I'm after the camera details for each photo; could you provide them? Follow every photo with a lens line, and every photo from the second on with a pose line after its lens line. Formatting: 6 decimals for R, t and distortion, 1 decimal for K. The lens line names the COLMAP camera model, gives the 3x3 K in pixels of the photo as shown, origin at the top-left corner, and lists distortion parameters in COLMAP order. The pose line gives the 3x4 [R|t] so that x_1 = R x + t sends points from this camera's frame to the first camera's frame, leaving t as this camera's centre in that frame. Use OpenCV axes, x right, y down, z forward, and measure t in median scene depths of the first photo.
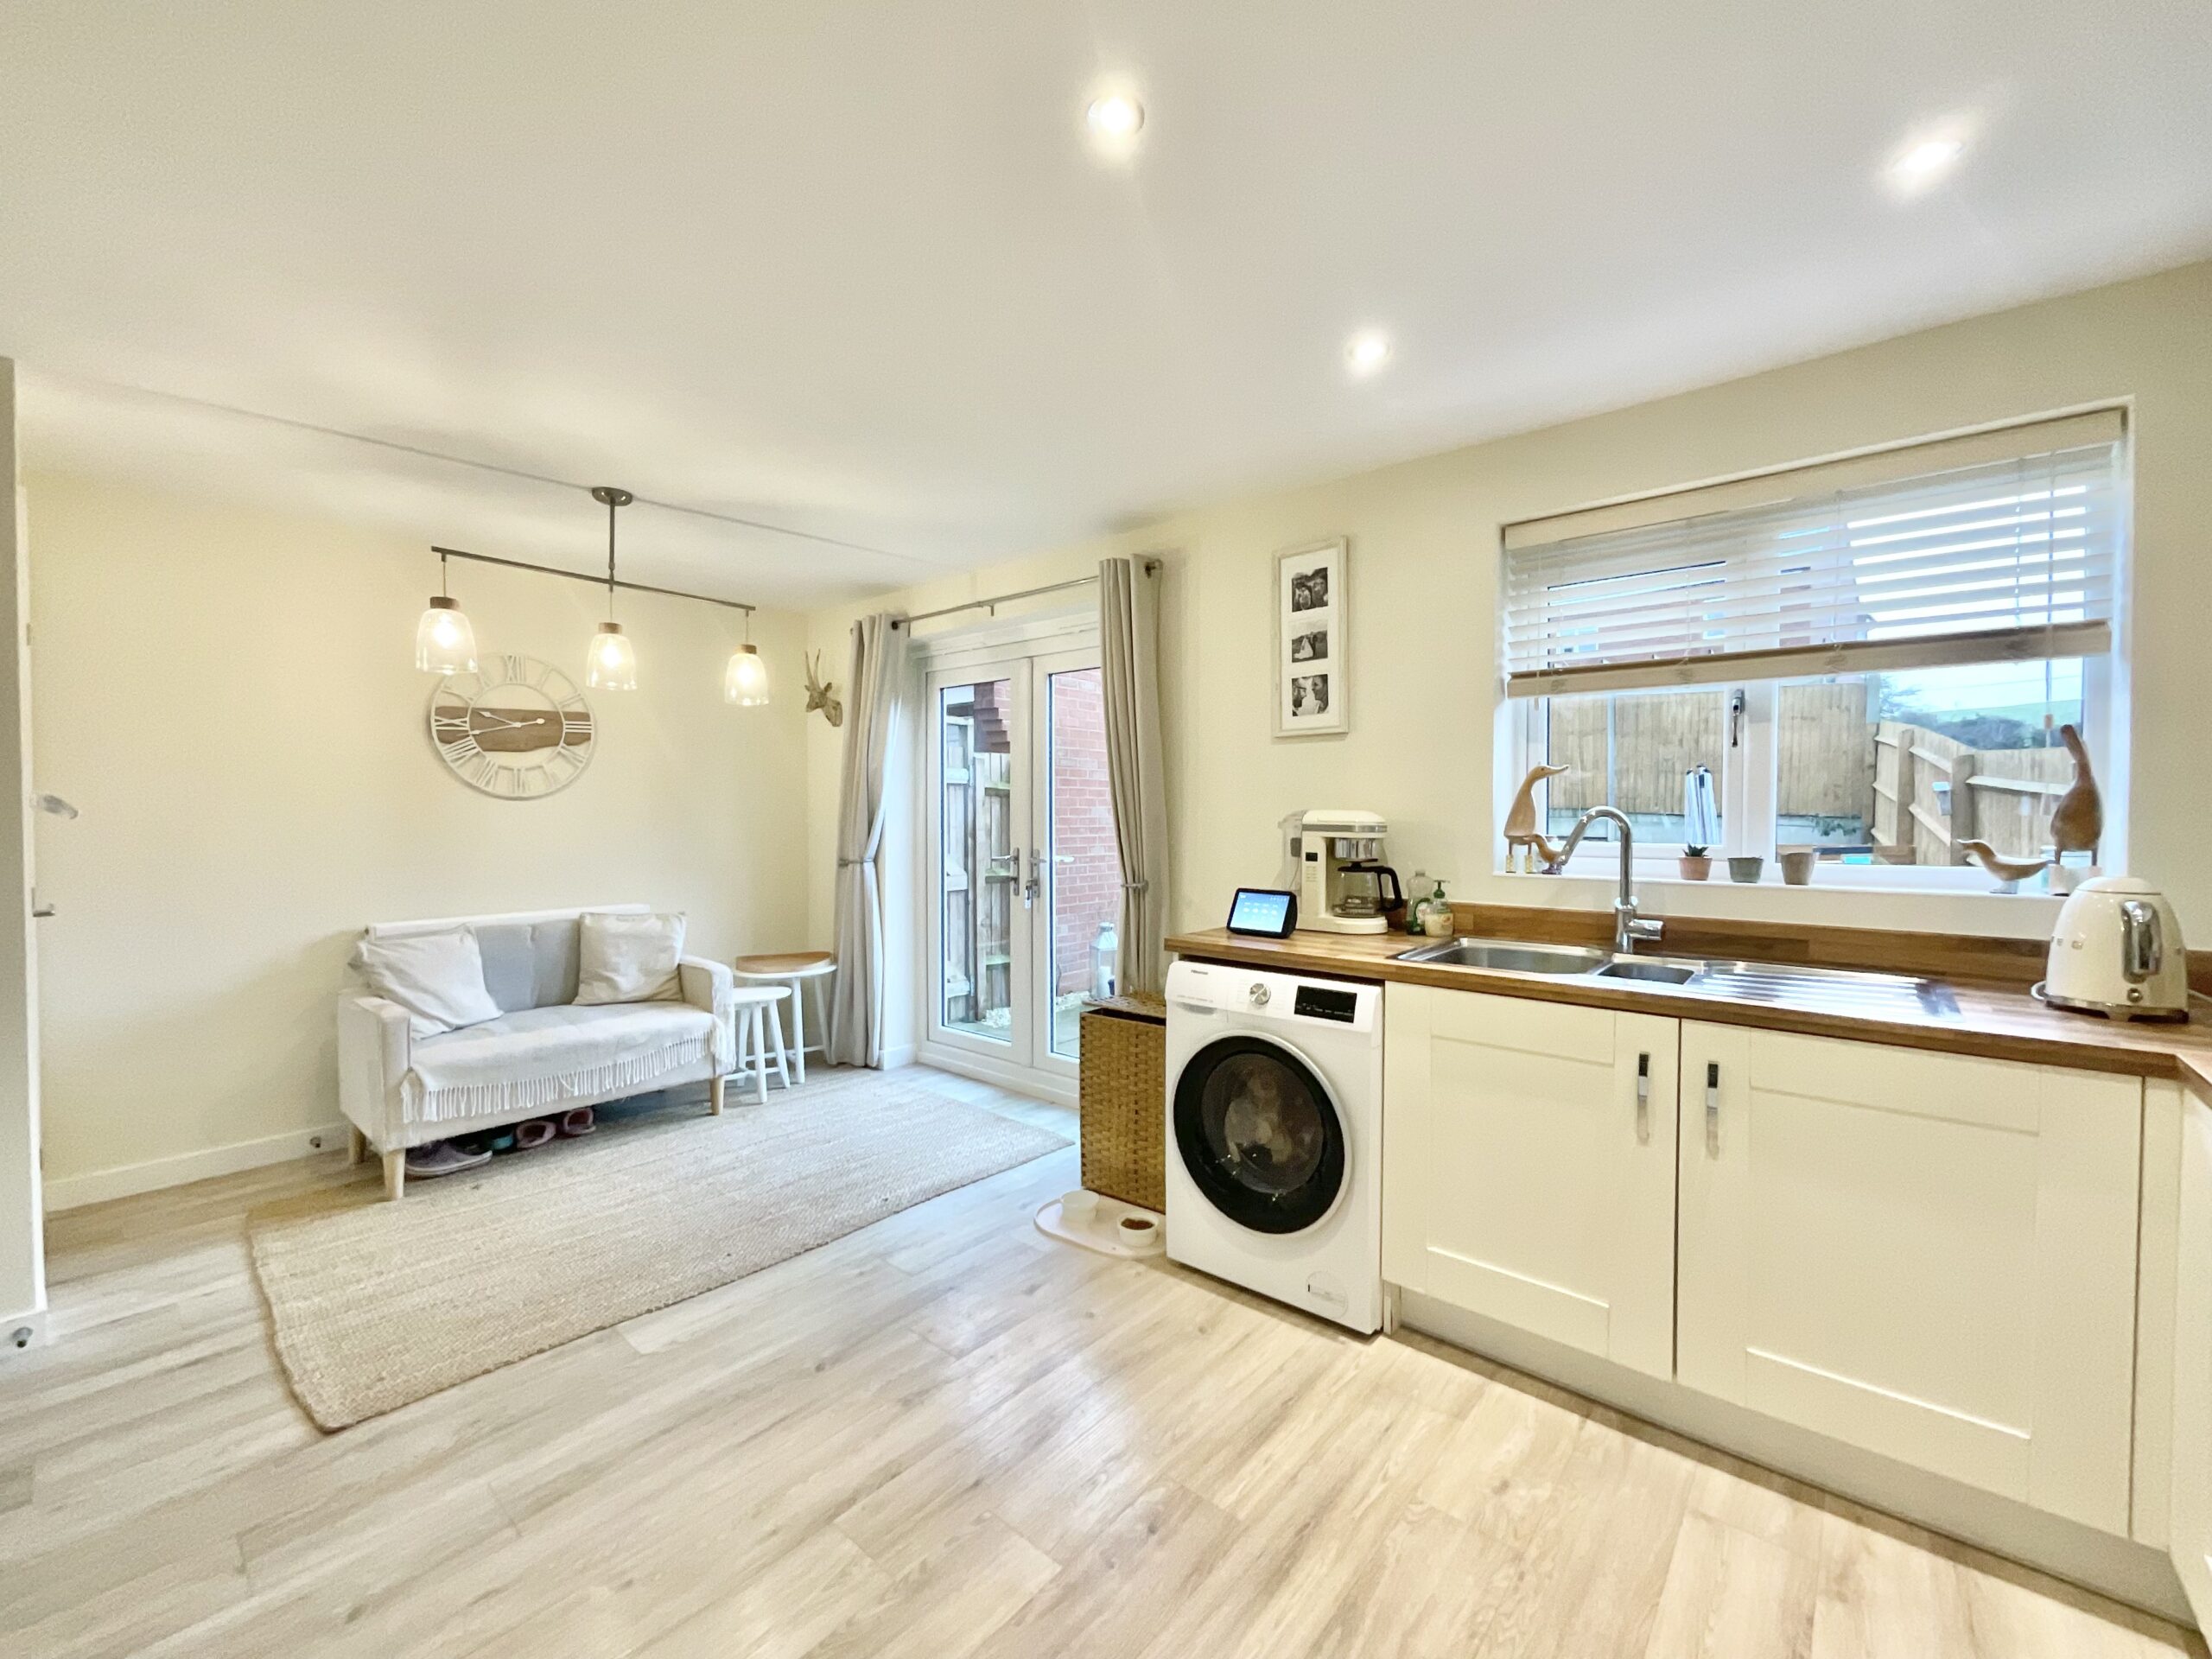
lens RADIAL K [[901.1, 0, 1102.6], [0, 901.1, 828.7], [0, 0, 1]] dist [-0.000386, 0.000650]
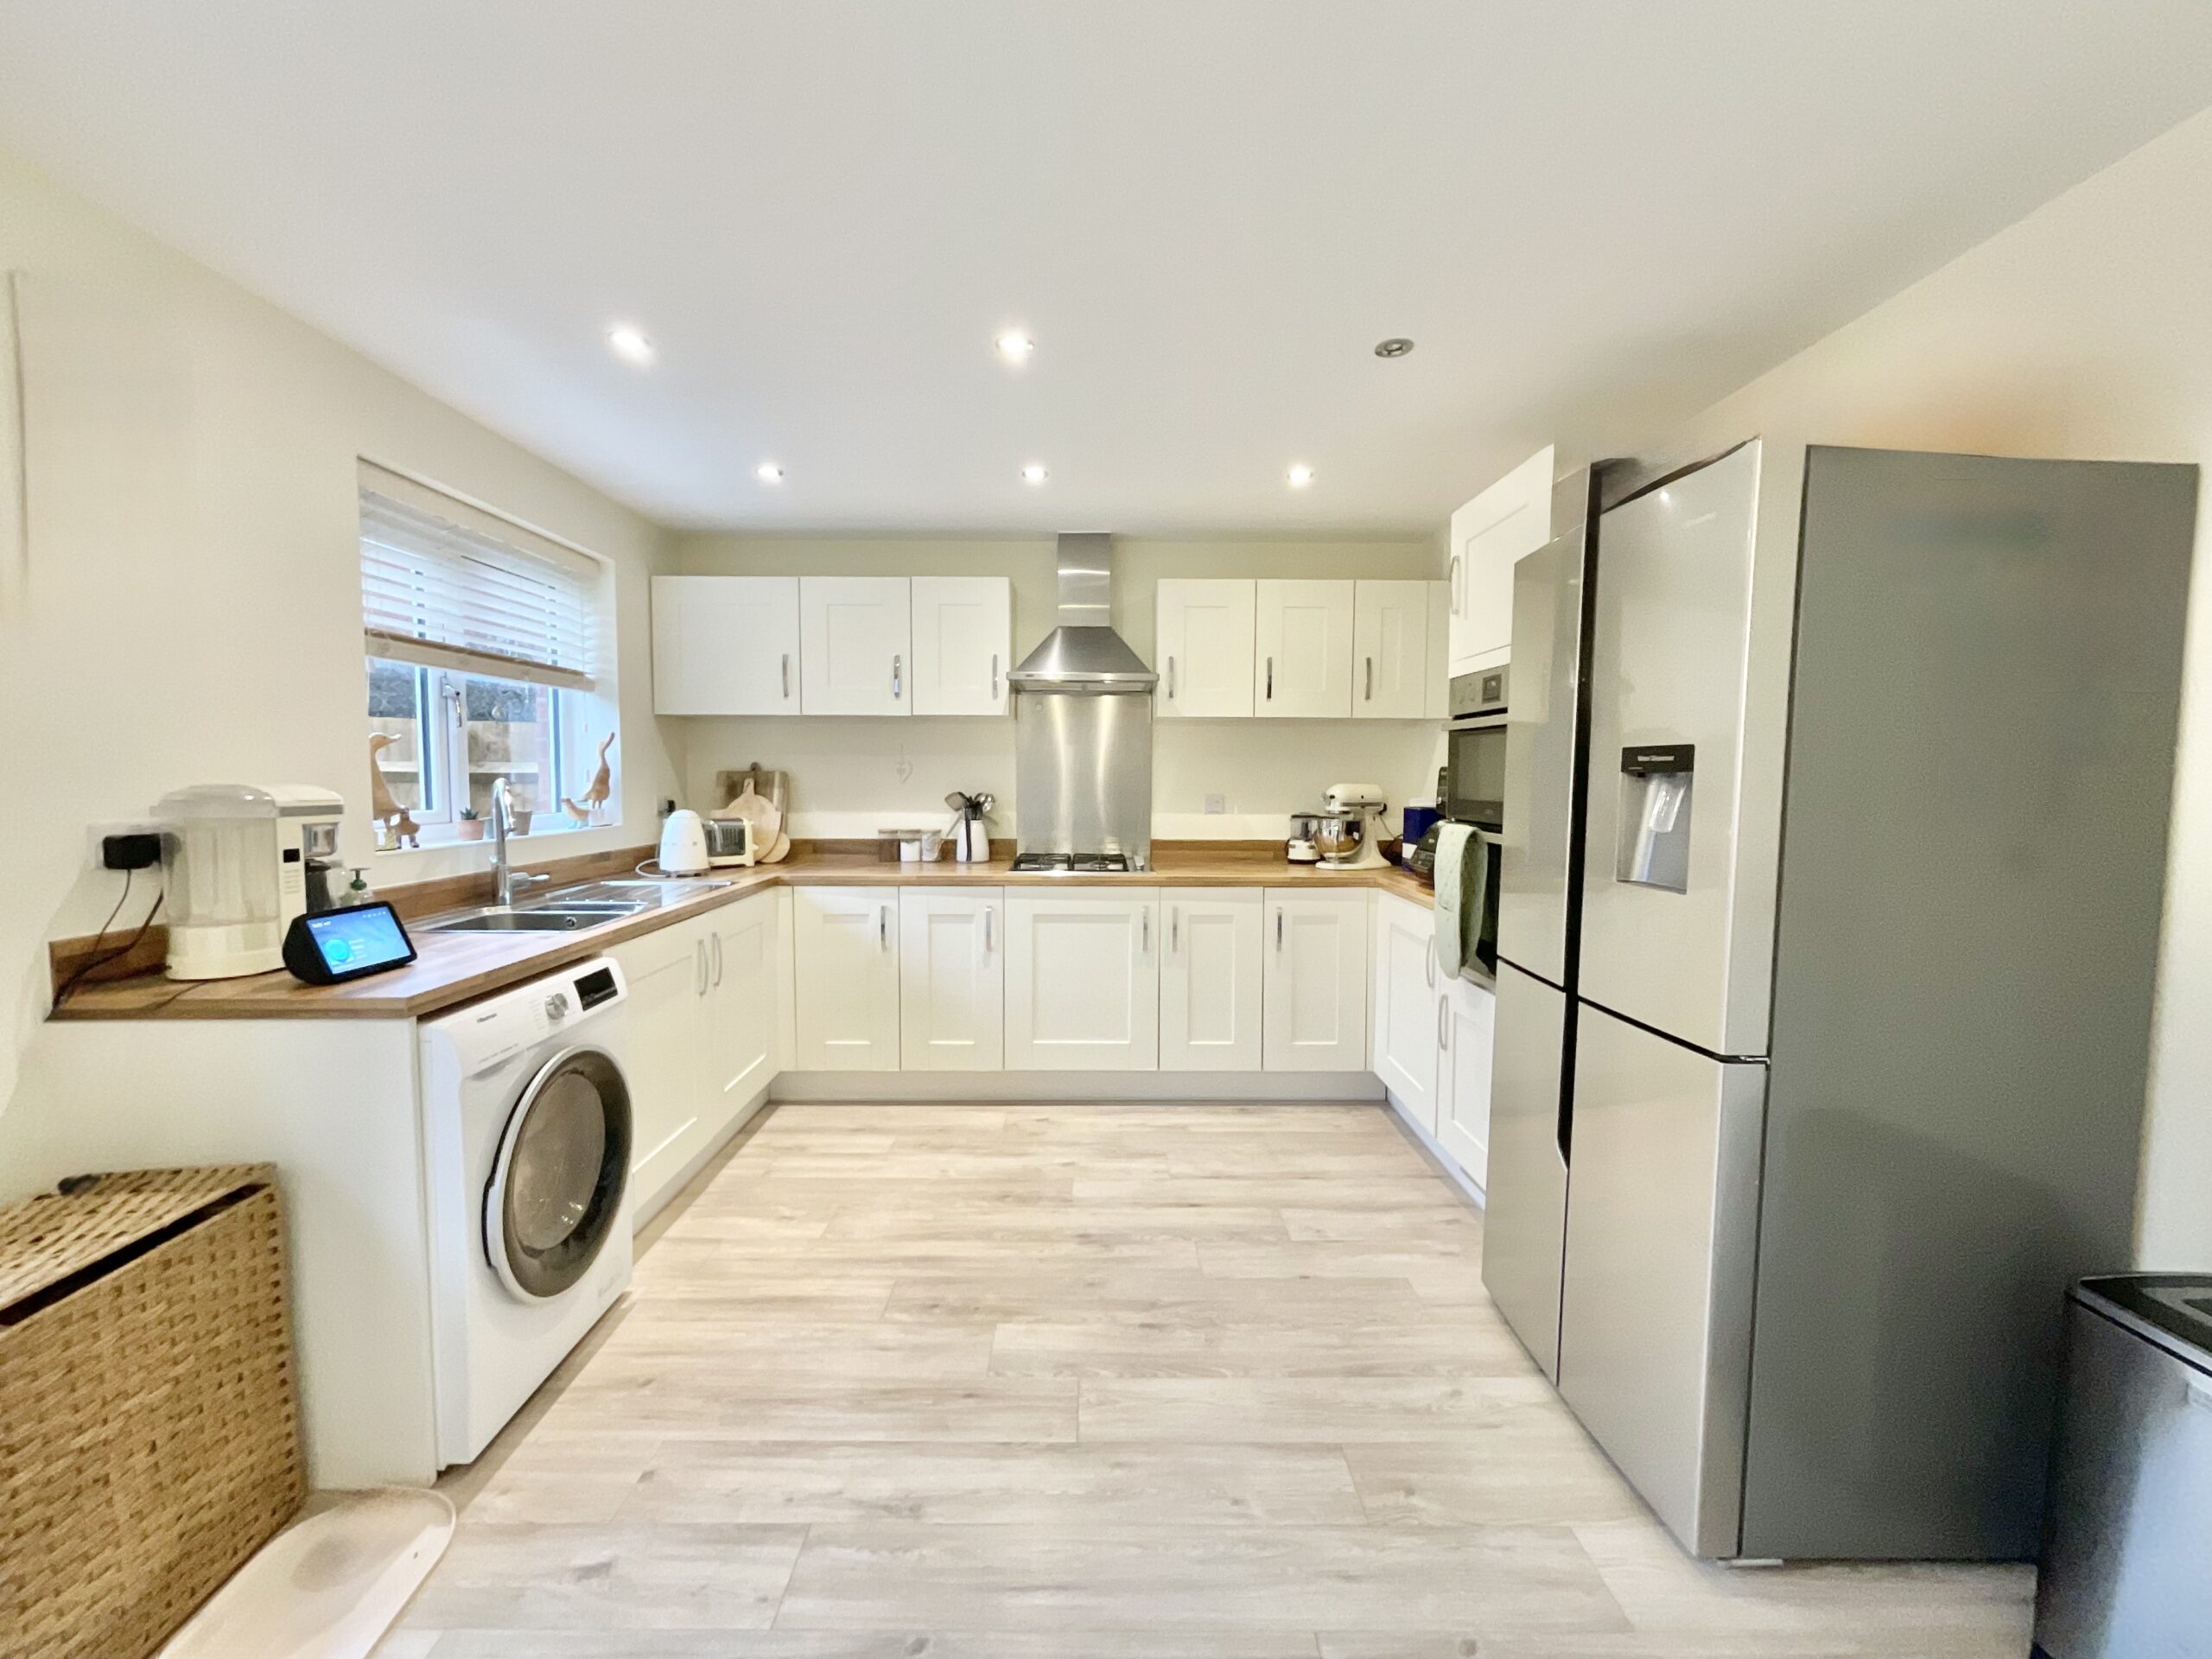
lens RADIAL K [[903.0, 0, 1106.0], [0, 903.0, 829.5], [0, 0, 1]] dist [-0.002460, 0.000213]
pose [[-0.661452, -0.052678, 0.748135, -0.541632], [0.009255, 0.996881, 0.078375, -0.028099], [-0.749931, 0.058765, -0.658901, 0.810486]]
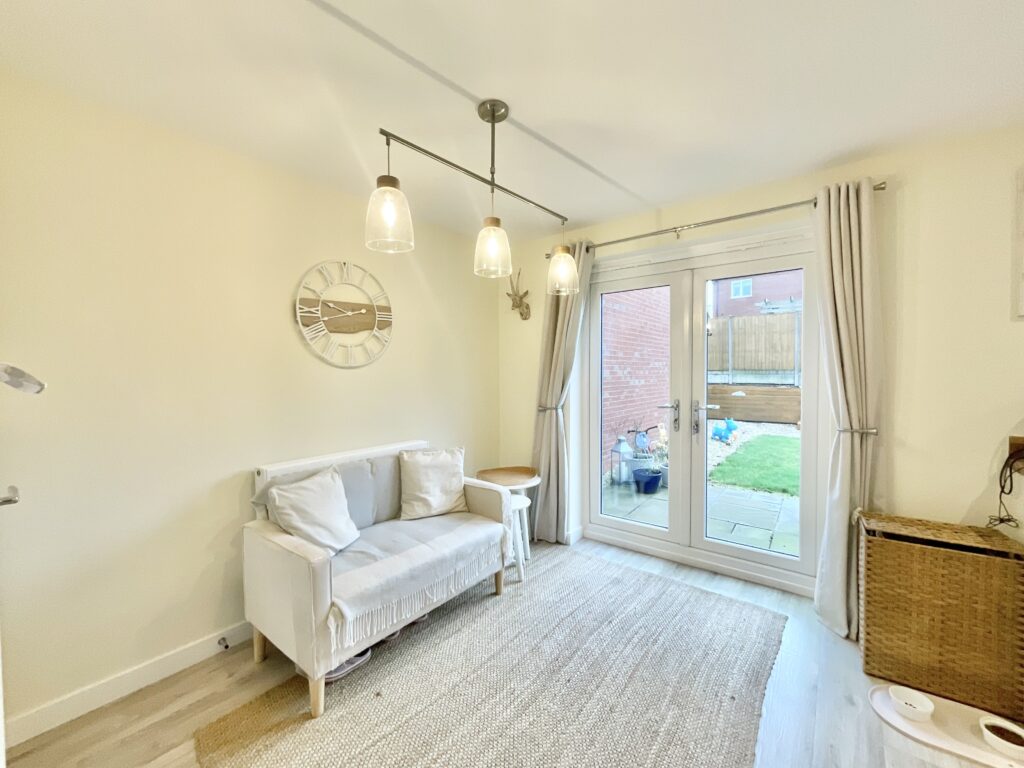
lens RADIAL K [[418.0, 0, 512.0], [0, 418.0, 384.0], [0, 0, 1]] dist [-0.002460, 0.000213]
pose [[0.998903, -0.006805, 0.046329, -0.497903], [0.006368, 0.999934, 0.009575, -0.014935], [-0.046391, -0.009269, 0.998880, 0.406970]]
